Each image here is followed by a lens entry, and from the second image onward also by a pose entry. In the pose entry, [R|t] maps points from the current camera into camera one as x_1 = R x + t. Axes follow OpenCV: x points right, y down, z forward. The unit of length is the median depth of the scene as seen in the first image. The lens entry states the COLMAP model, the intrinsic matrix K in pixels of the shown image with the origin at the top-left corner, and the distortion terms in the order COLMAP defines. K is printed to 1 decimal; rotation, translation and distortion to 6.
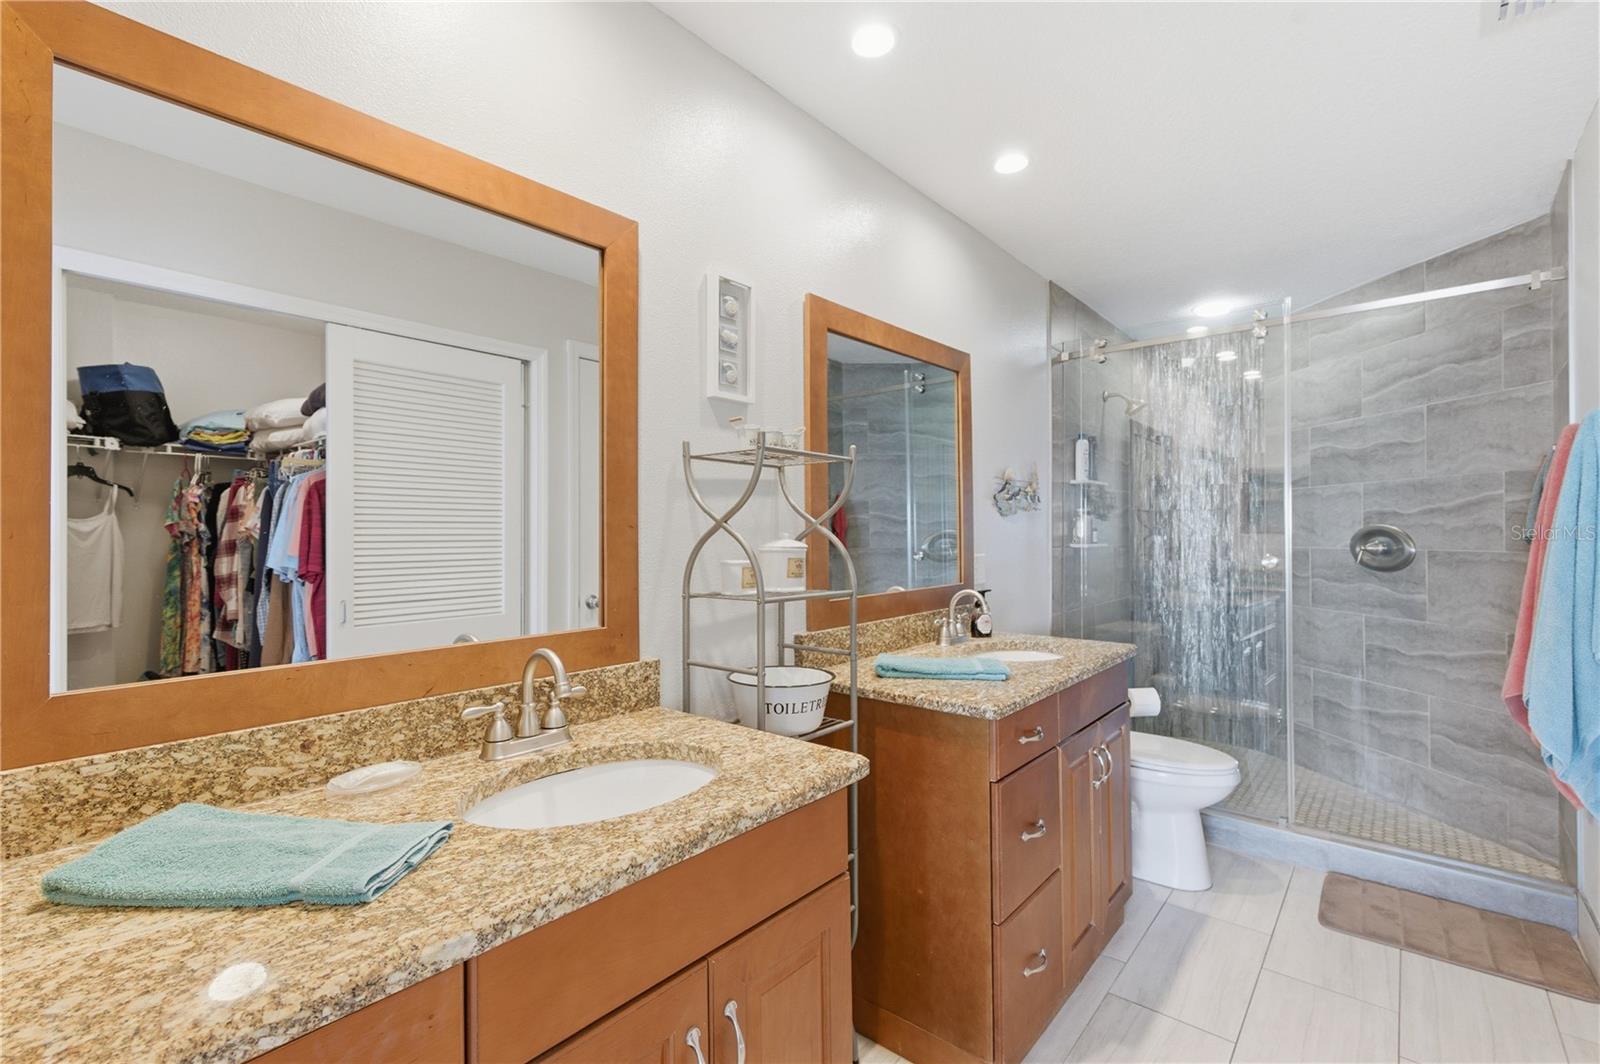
lens RADIAL K [[708.2, 0, 806.0], [0, 708.2, 526.4], [0, 0, 1]] dist [0.006943, 0.000242]
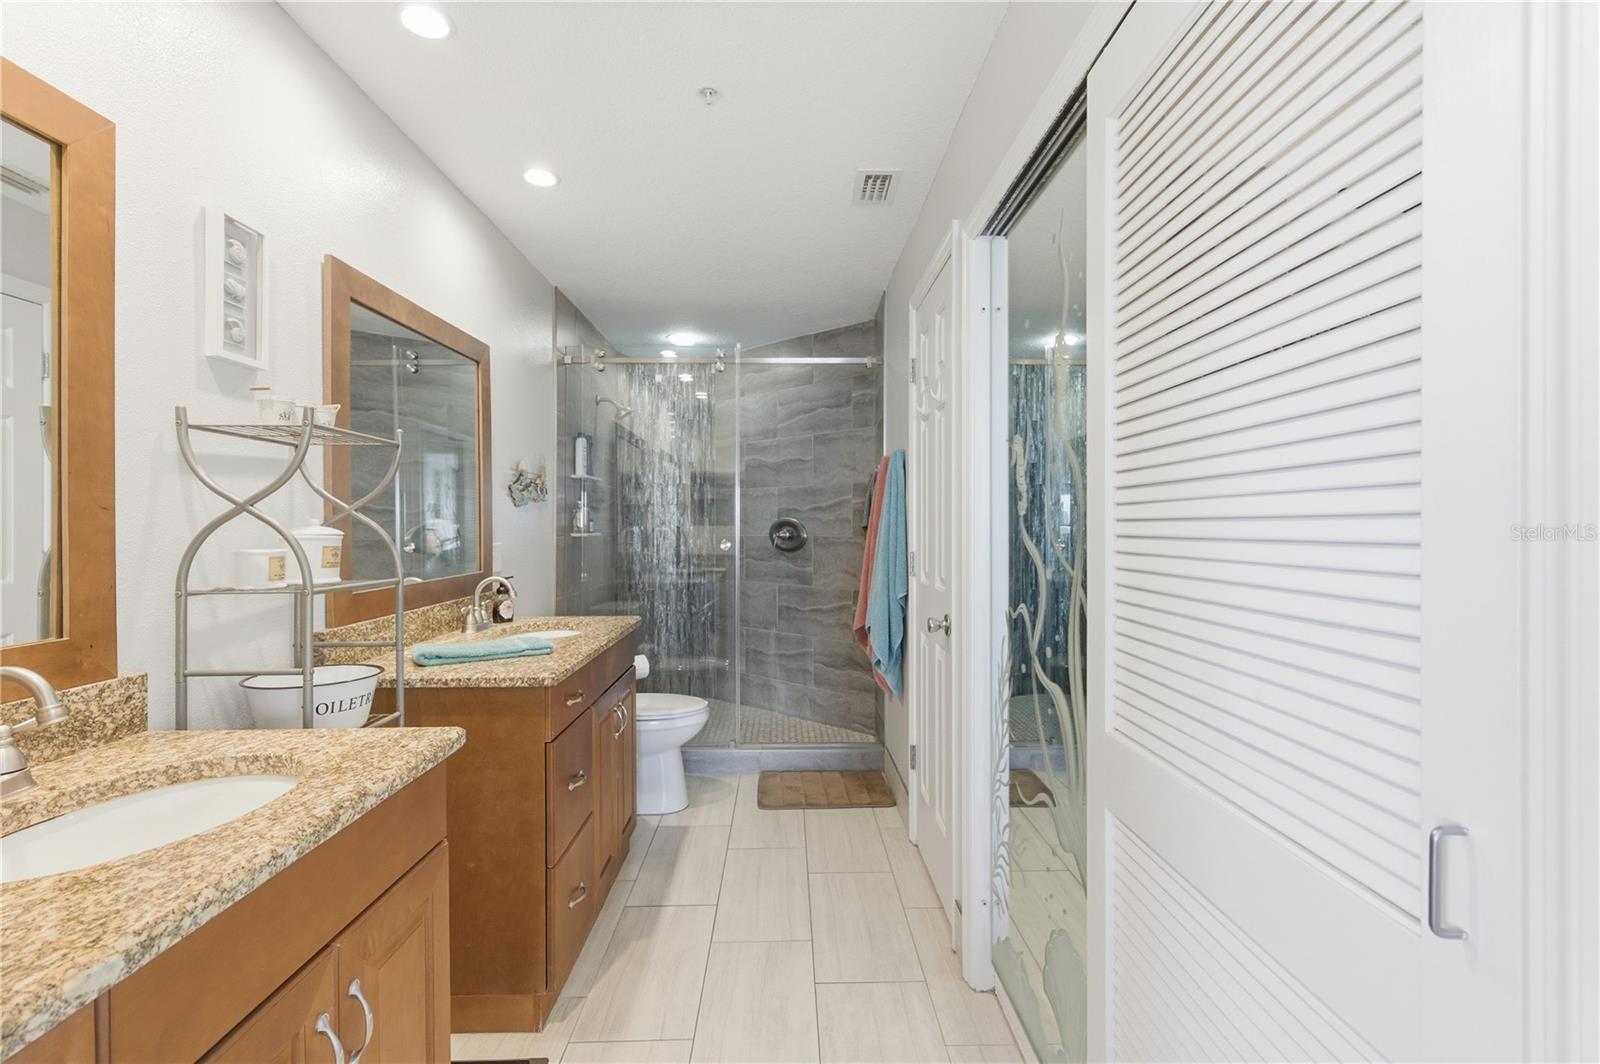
lens RADIAL K [[708.2, 0, 806.0], [0, 708.2, 526.4], [0, 0, 1]] dist [0.006943, 0.000242]
pose [[0.744091, 0.000942, 0.668077, -0.145328], [-0.007696, 0.999945, 0.007162, 0.006254], [-0.668034, -0.010471, 0.744057, -0.082430]]
